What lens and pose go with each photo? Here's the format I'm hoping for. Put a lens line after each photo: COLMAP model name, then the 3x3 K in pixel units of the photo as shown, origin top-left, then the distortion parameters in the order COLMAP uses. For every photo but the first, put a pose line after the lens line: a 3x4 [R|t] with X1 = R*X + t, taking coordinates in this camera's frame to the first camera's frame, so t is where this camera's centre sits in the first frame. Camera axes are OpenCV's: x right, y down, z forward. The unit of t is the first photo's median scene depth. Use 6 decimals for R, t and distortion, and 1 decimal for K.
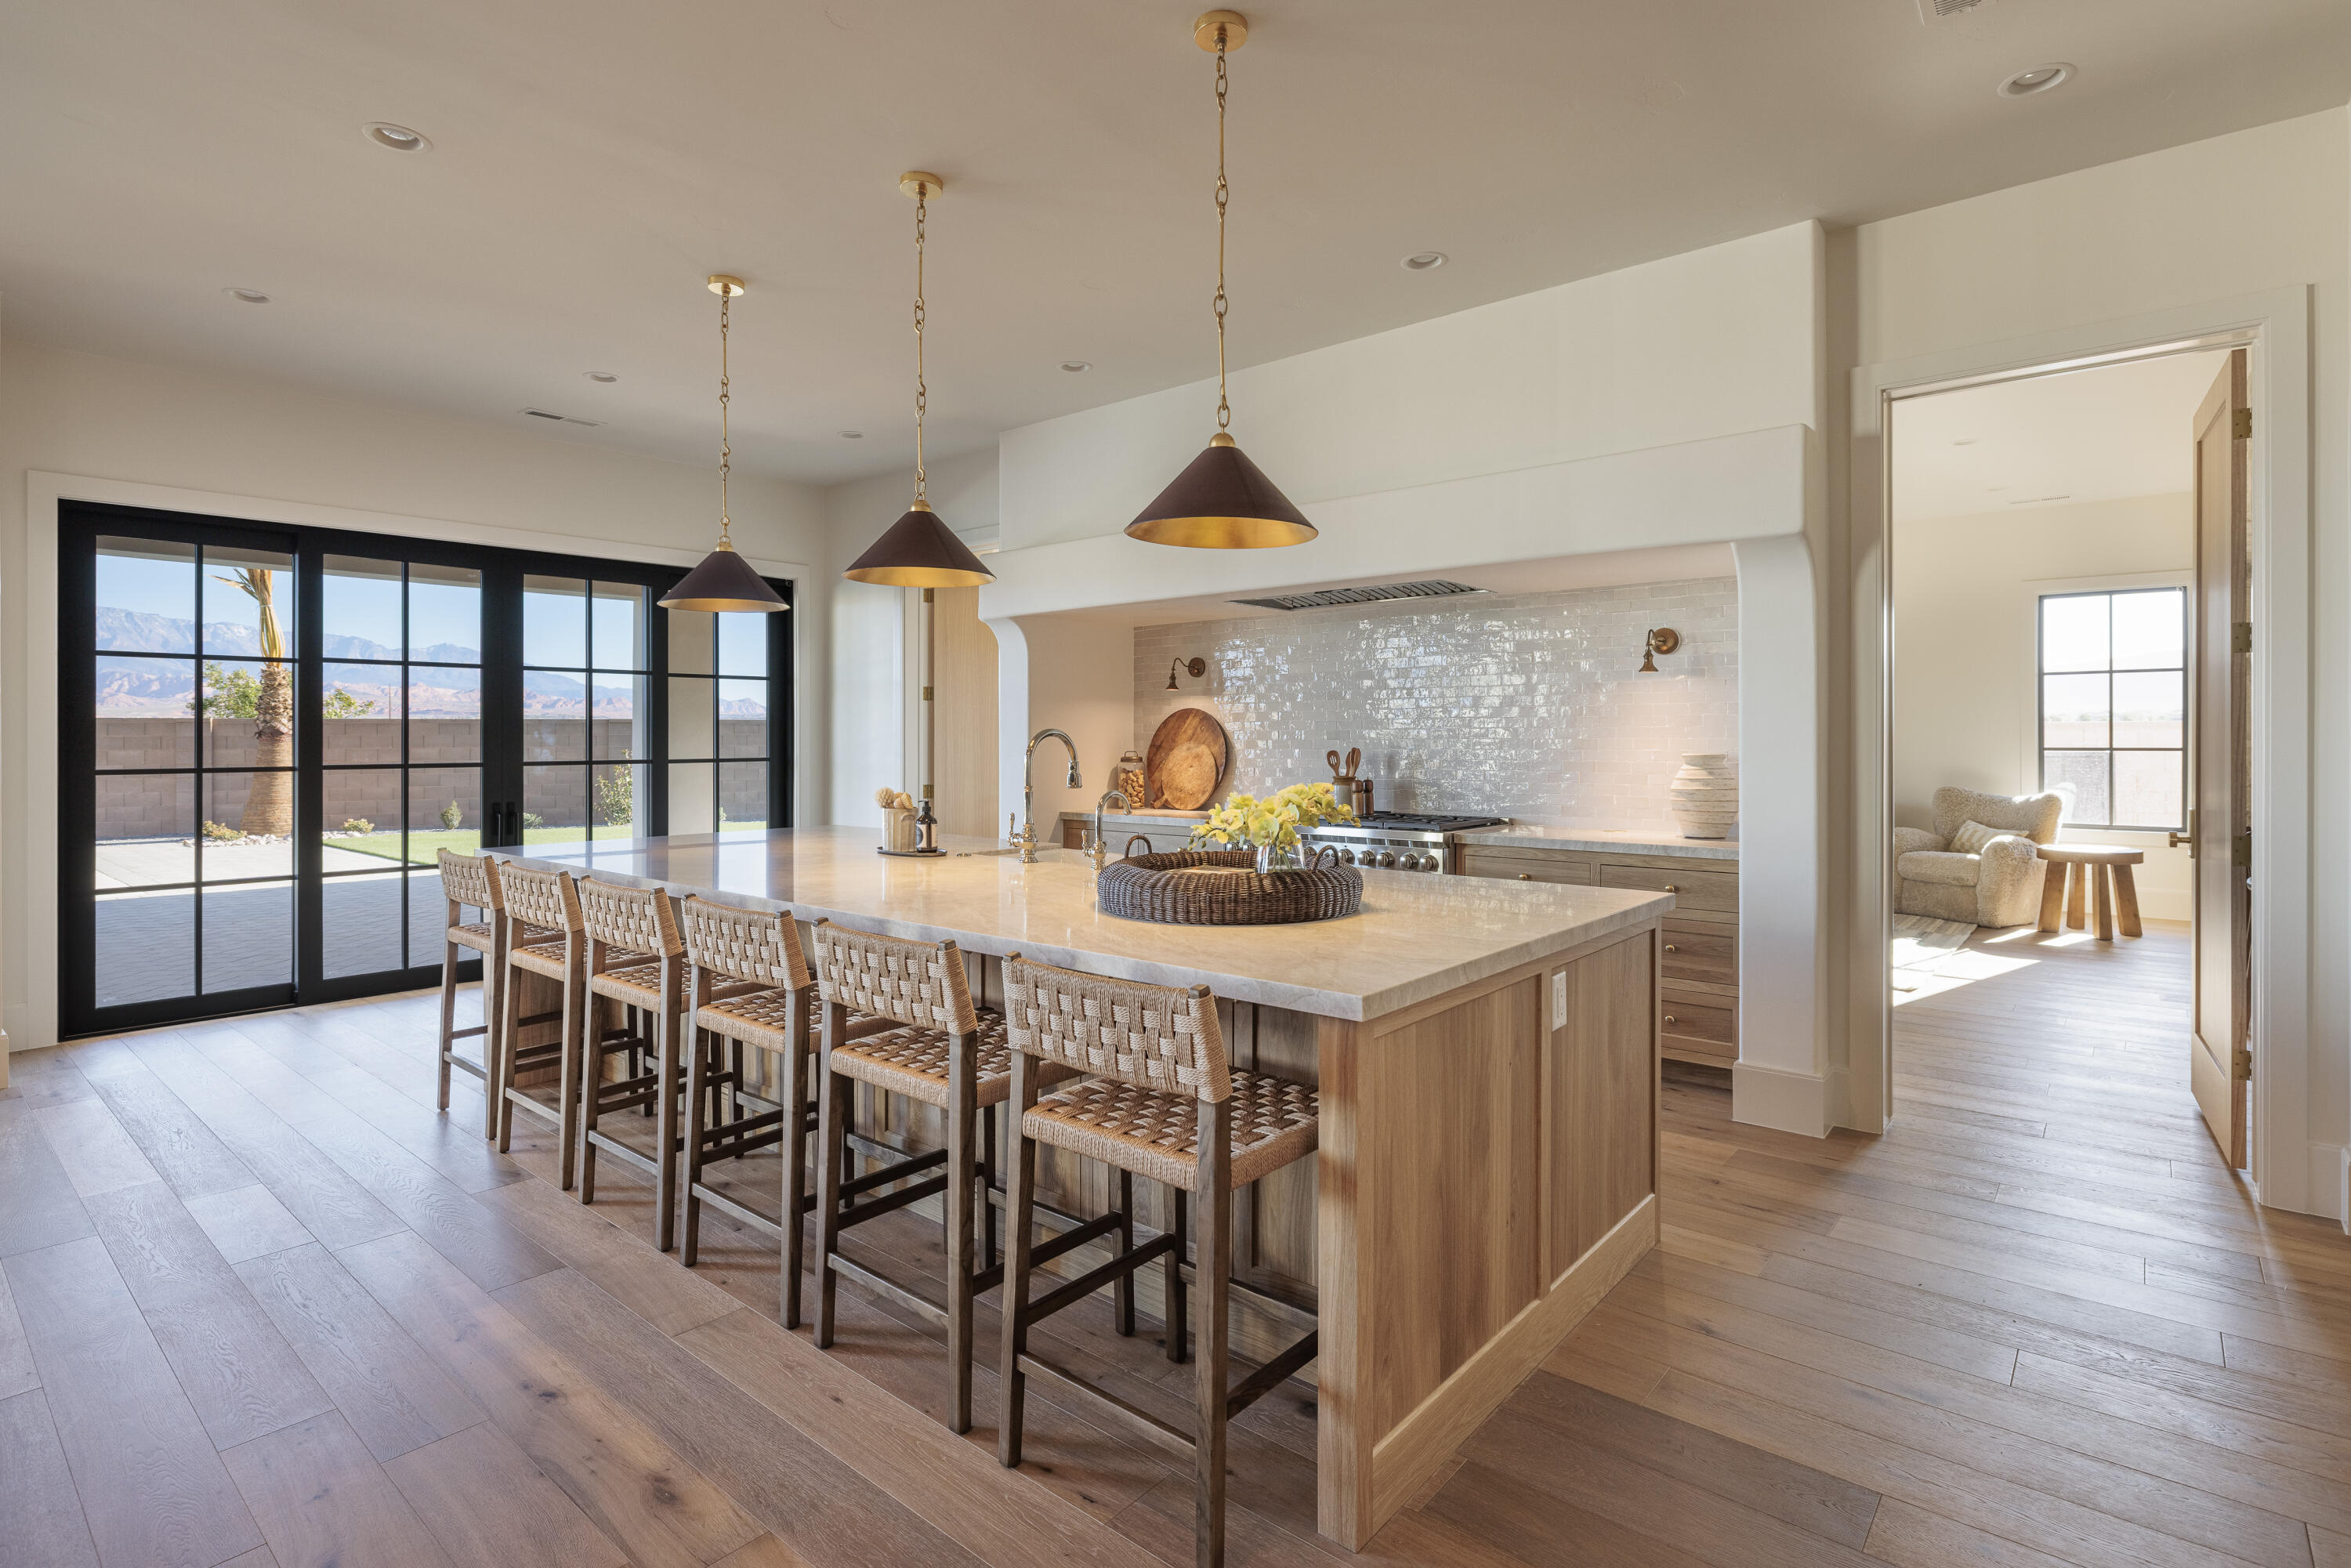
lens RADIAL K [[1169.4, 0, 1168.7], [0, 1169.4, 717.4], [0, 0, 1]] dist [-0.004402, 0.000240]
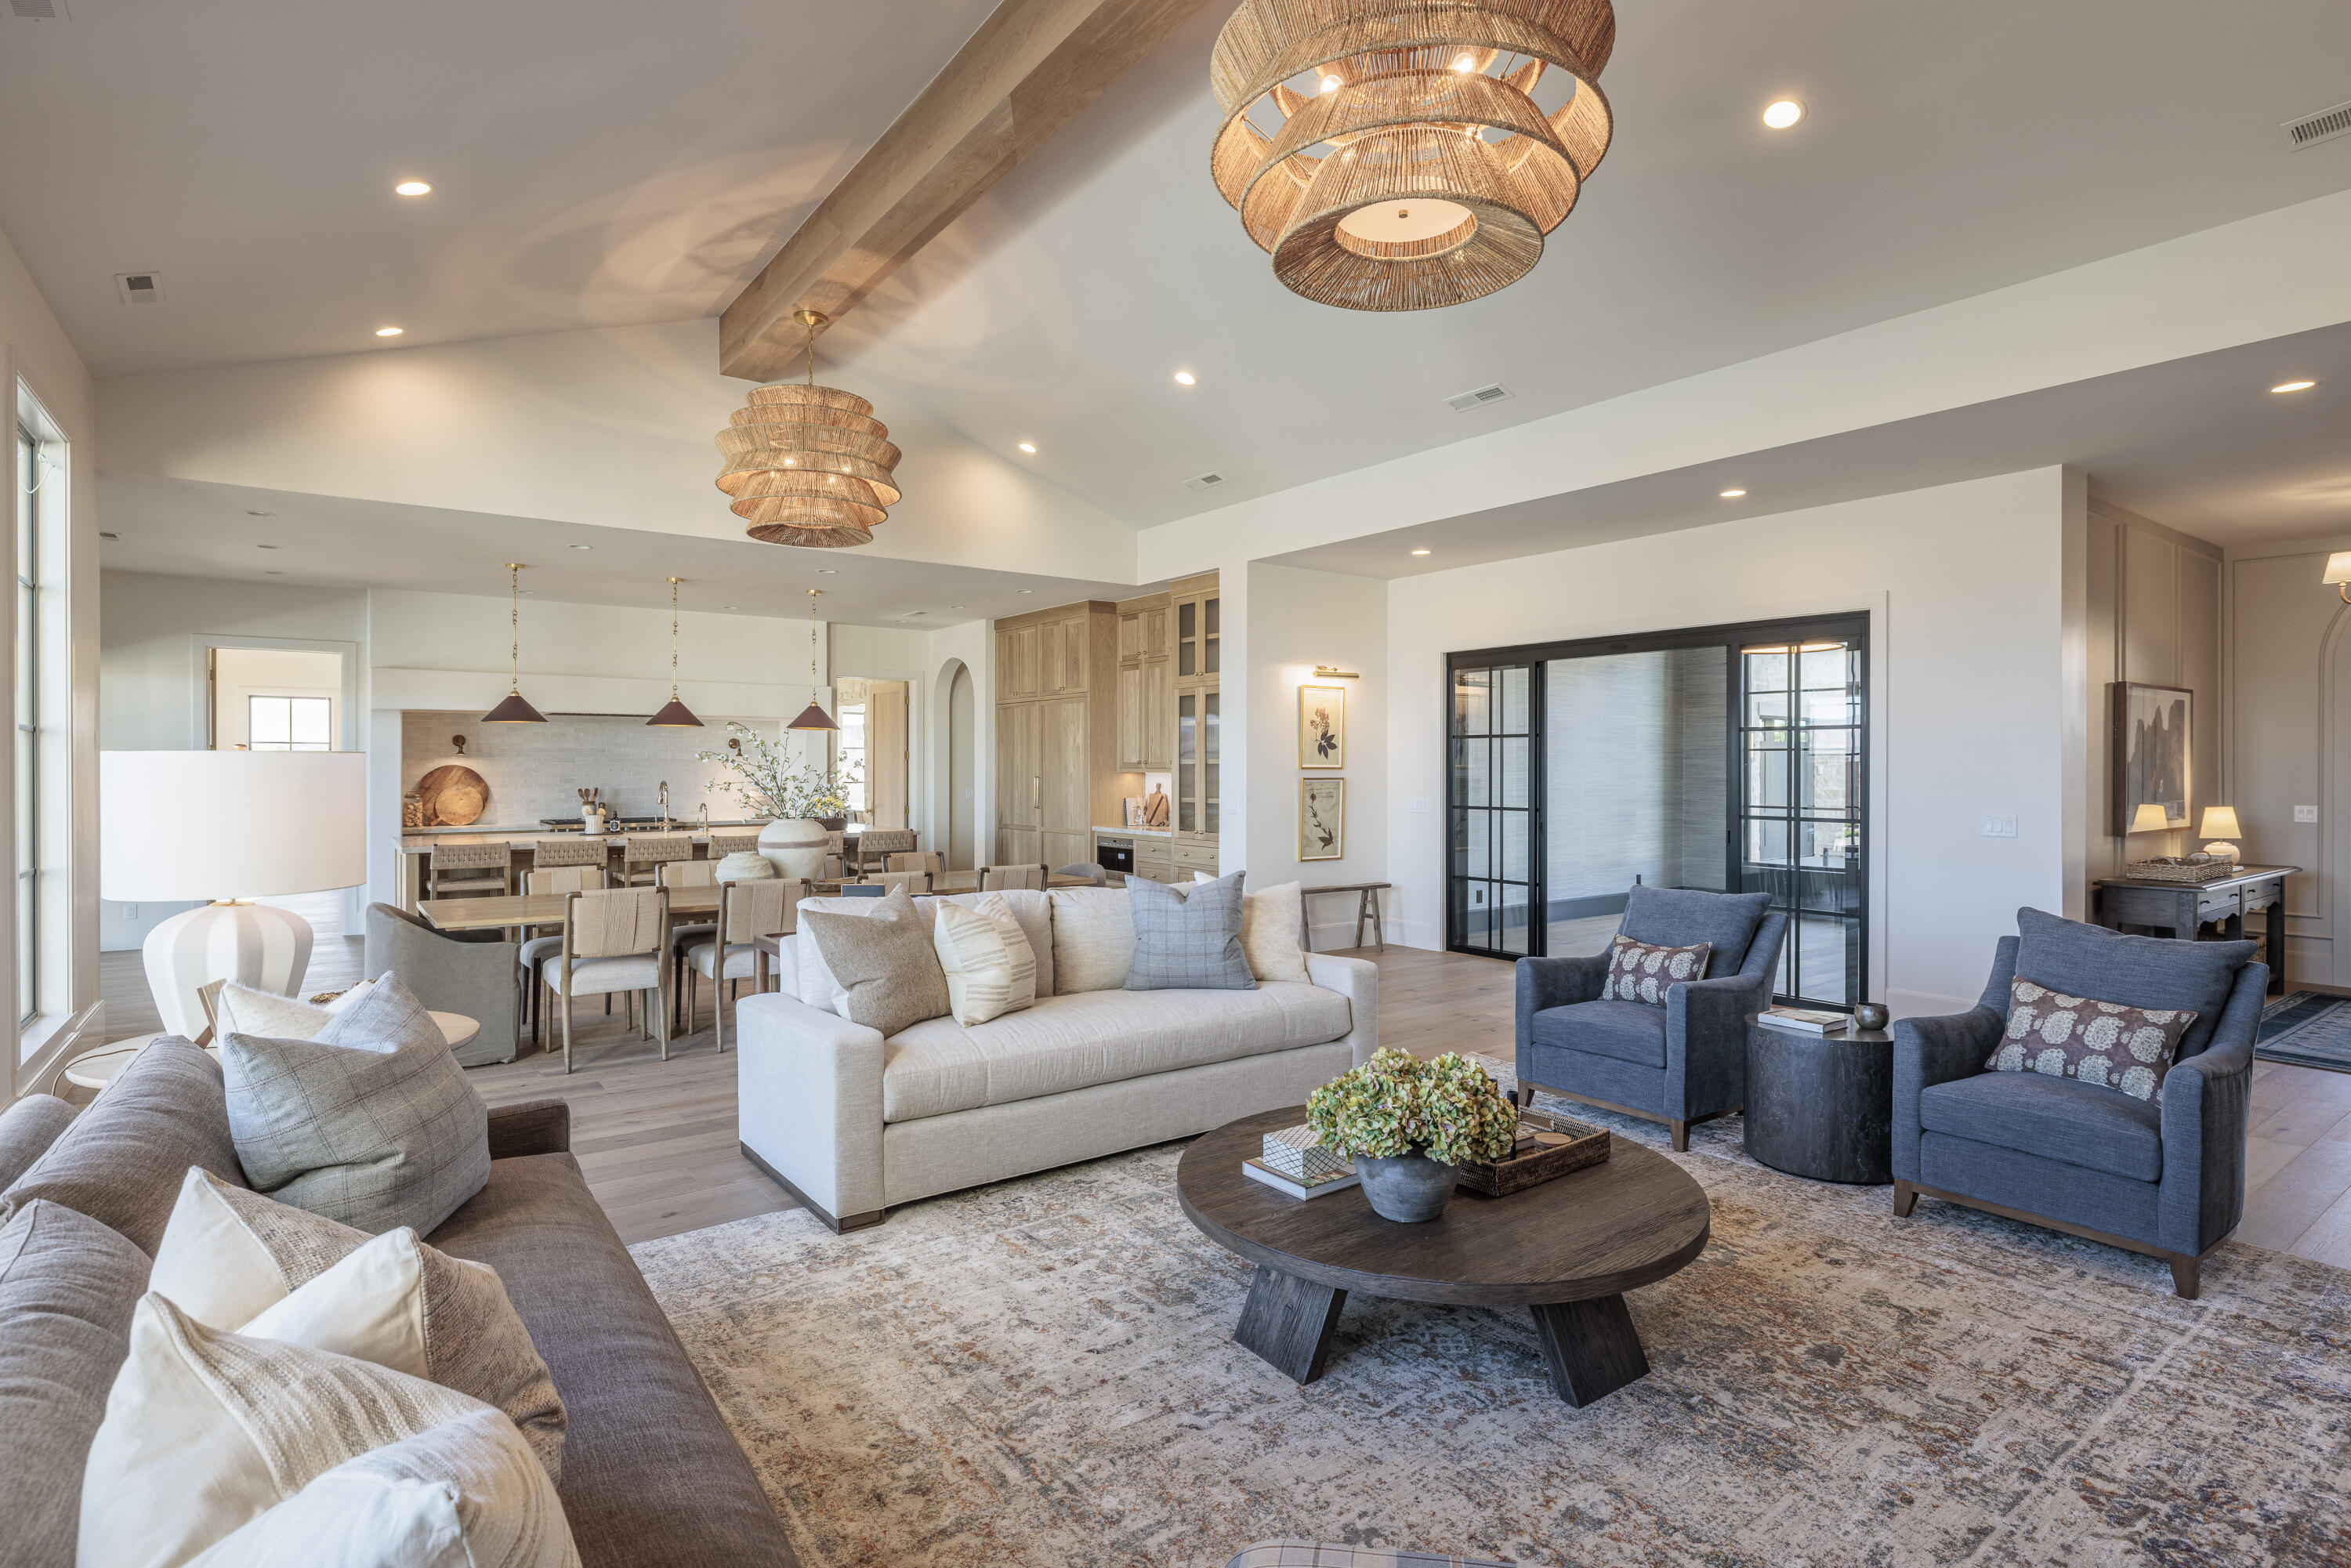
lens RADIAL K [[1158.3, 0, 1168.8], [0, 1158.3, 774.8], [0, 0, 1]] dist [-0.002068, 0.000503]
pose [[0.228392, -0.011365, 0.973503, -1.581506], [-0.013112, 0.999805, 0.014748, -0.038908], [-0.973481, -0.016133, 0.228199, -0.444571]]
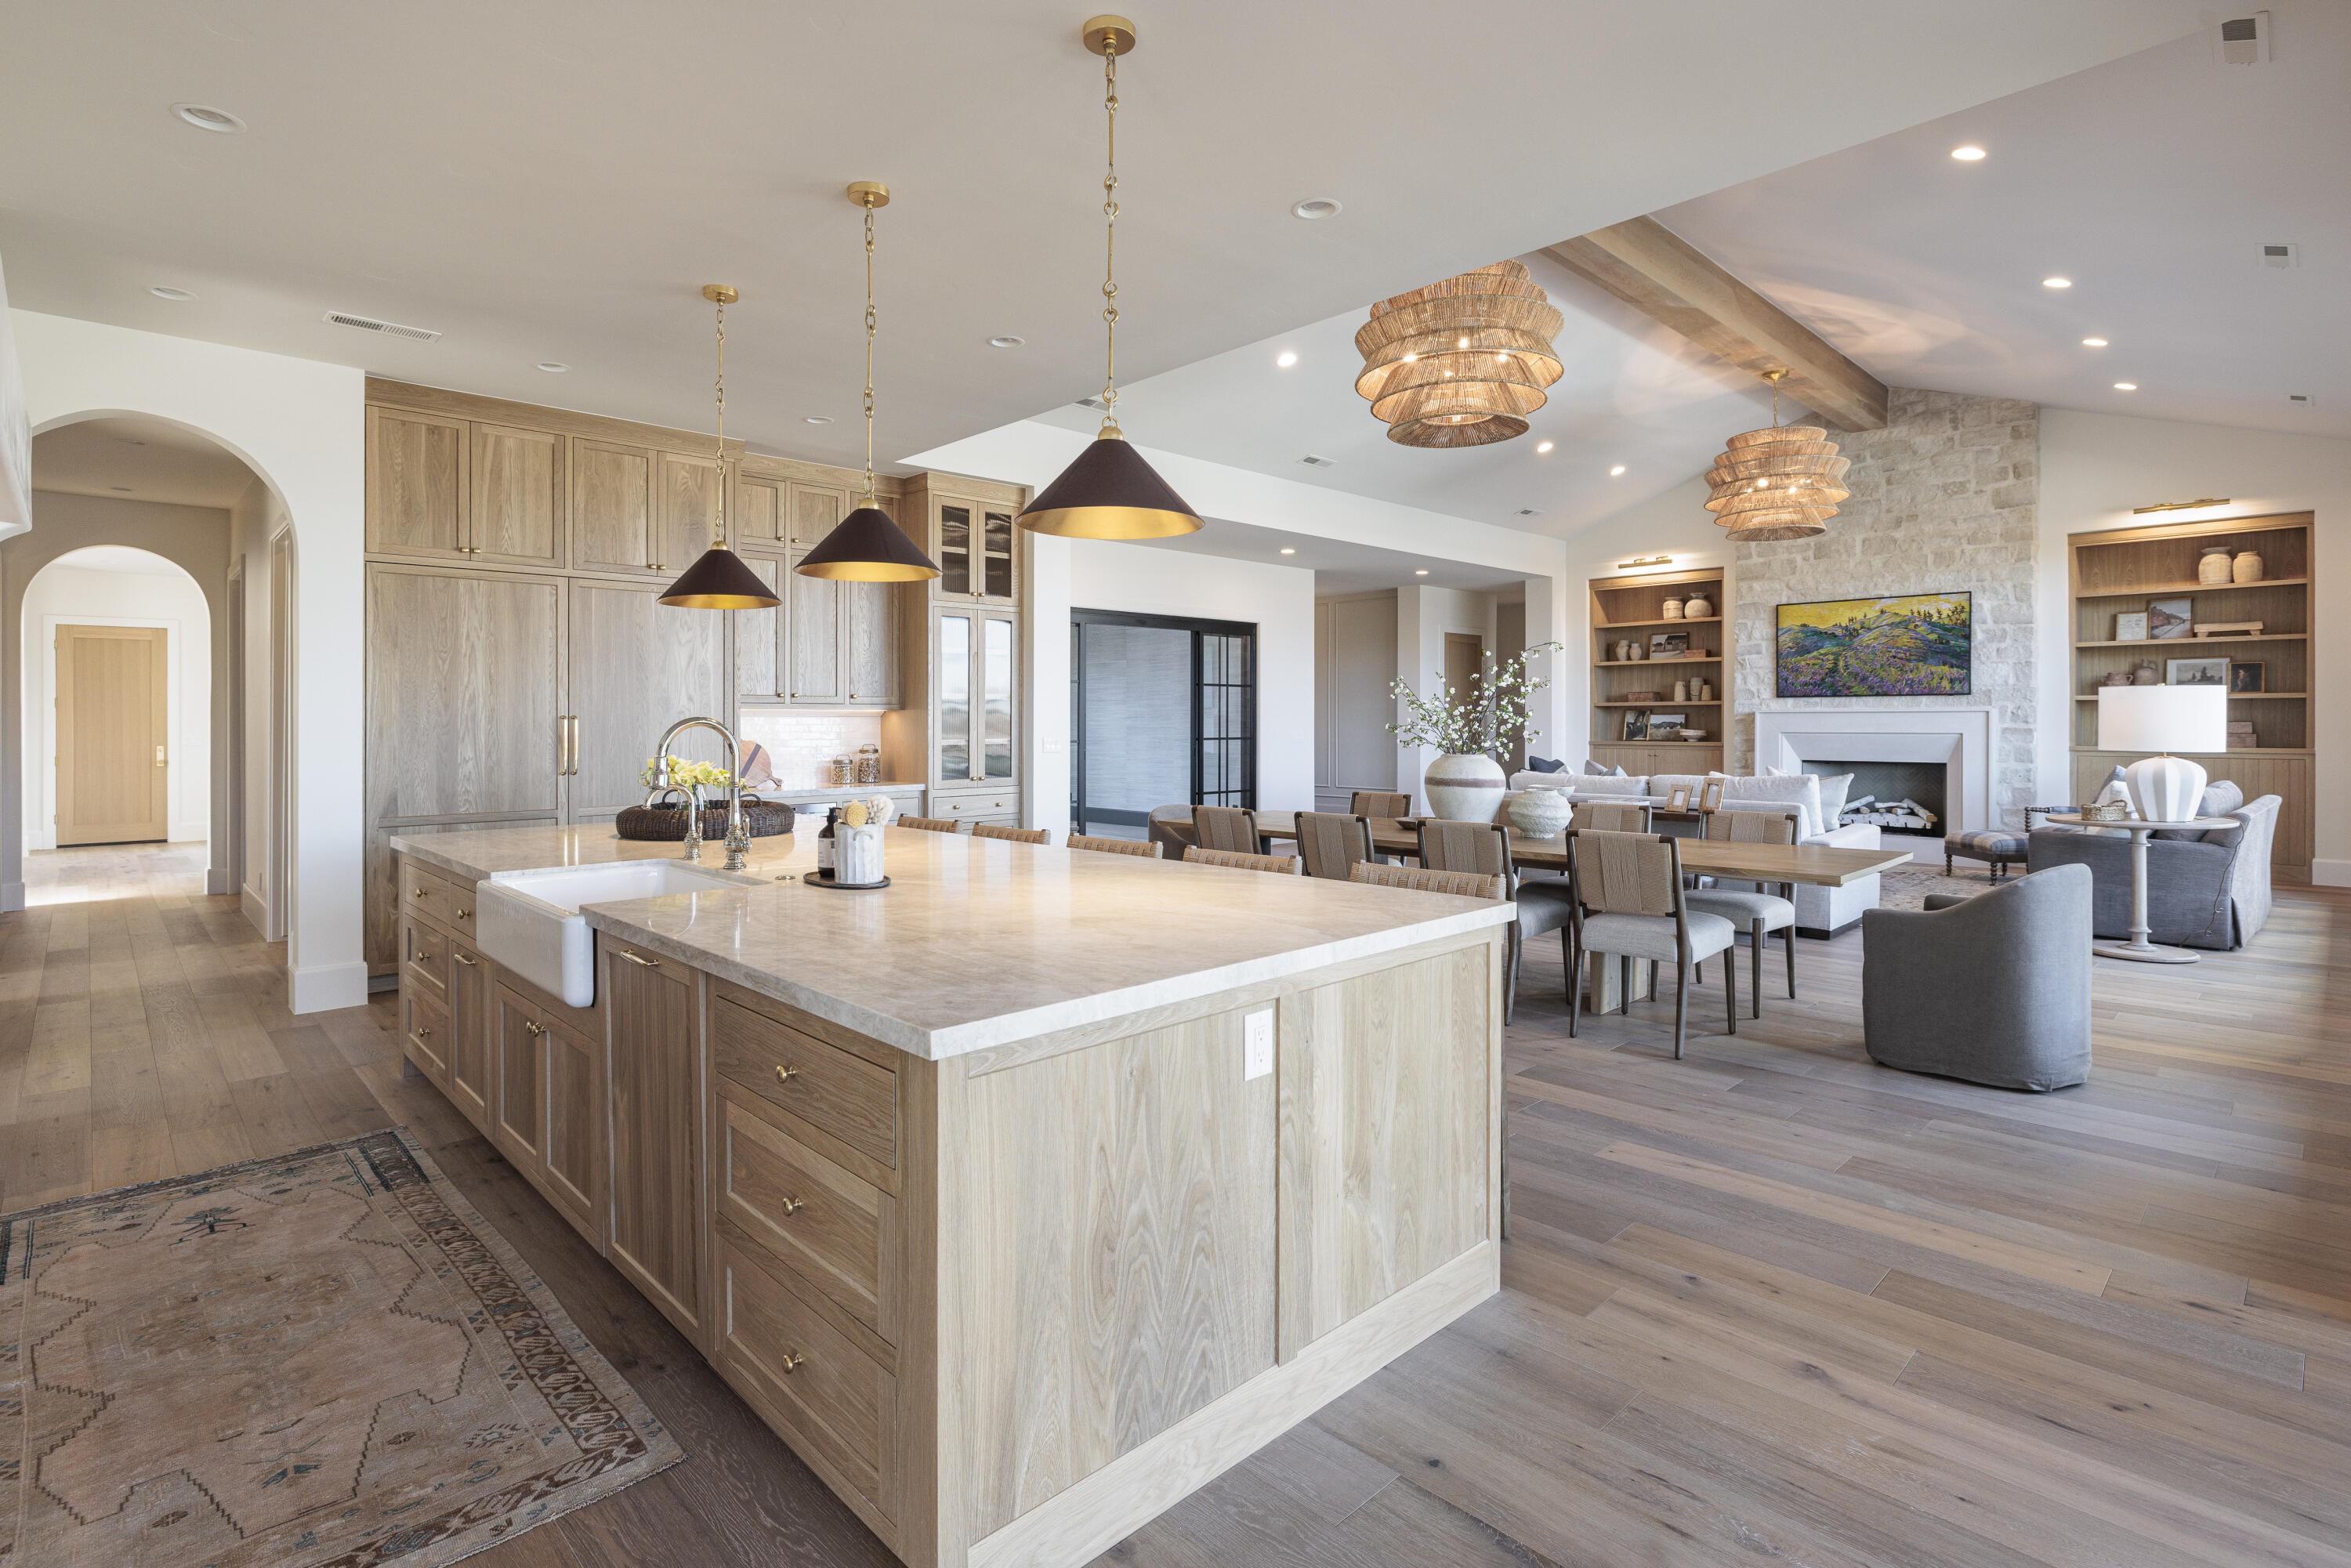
lens RADIAL K [[1132.9, 0, 1171.1], [0, 1132.9, 720.9], [0, 0, 1]] dist [-0.004121, 0.000044]
pose [[-0.994614, -0.001728, 0.103630, -0.365101], [-0.003199, 0.999897, -0.014026, 0.013676], [-0.103595, -0.014282, -0.994517, 1.213060]]
